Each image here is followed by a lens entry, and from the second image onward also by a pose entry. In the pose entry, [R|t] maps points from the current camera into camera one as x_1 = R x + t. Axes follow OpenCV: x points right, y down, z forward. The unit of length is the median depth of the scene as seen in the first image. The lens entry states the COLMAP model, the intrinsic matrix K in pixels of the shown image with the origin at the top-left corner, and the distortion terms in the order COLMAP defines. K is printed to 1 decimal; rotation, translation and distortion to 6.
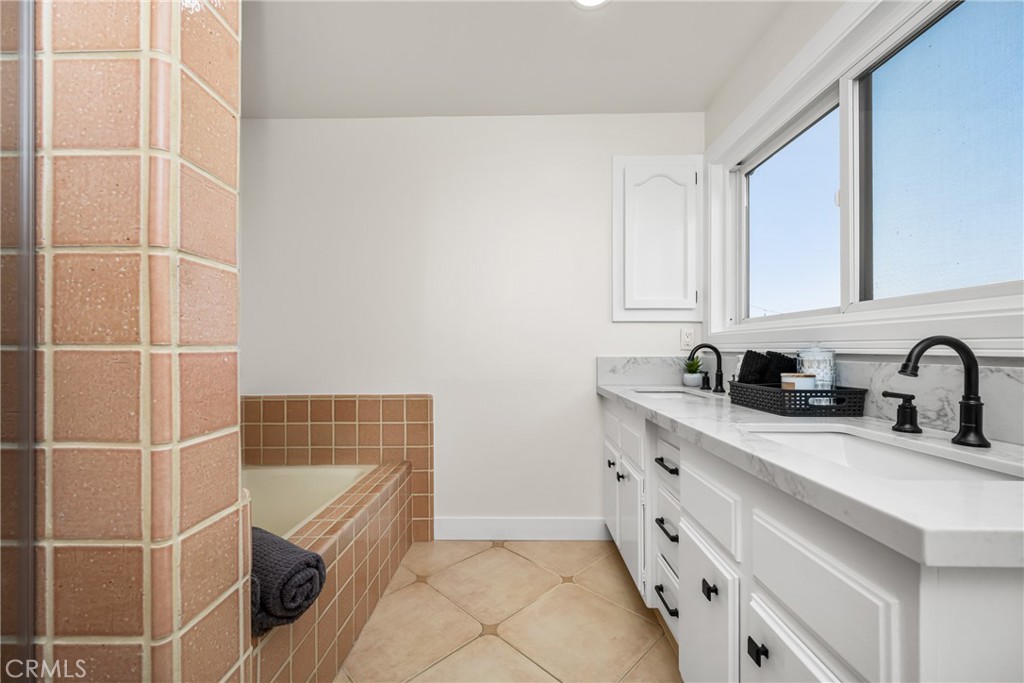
lens RADIAL K [[415.0, 0, 512.2], [0, 415.0, 343.7], [0, 0, 1]] dist [0.004635, 0.000843]
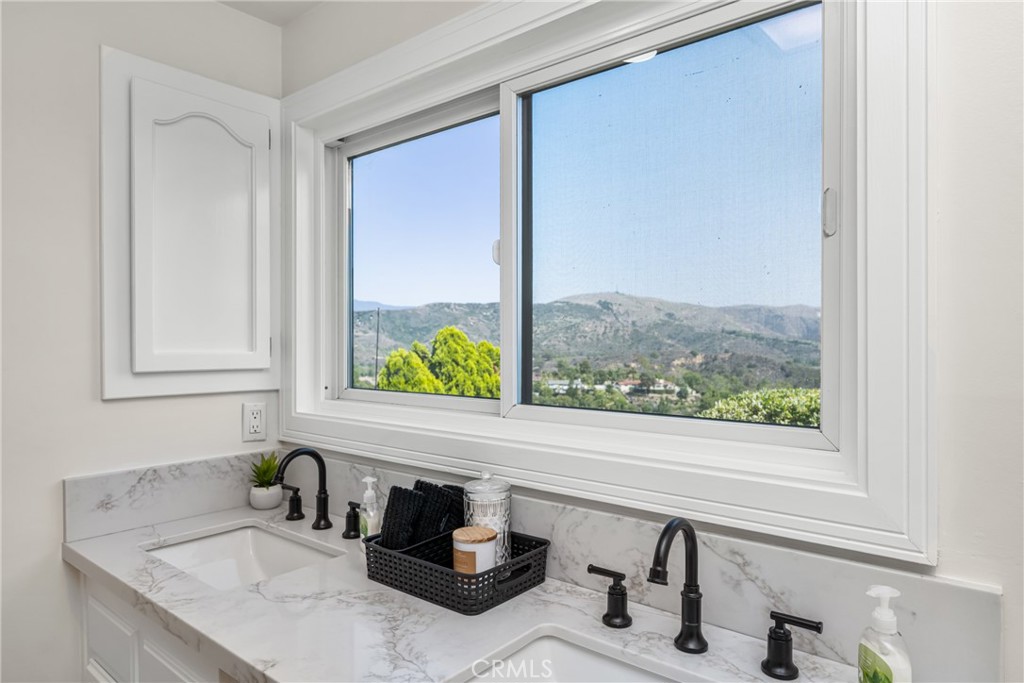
lens RADIAL K [[623.0, 0, 512.0], [0, 623.0, 344.0], [0, 0, 1]] dist [-0.000888, 0.000574]
pose [[0.629484, -0.004858, 0.776998, -0.017212], [-0.008427, 0.999879, 0.013078, -0.153136], [-0.776967, -0.014781, 0.629367, 0.231359]]
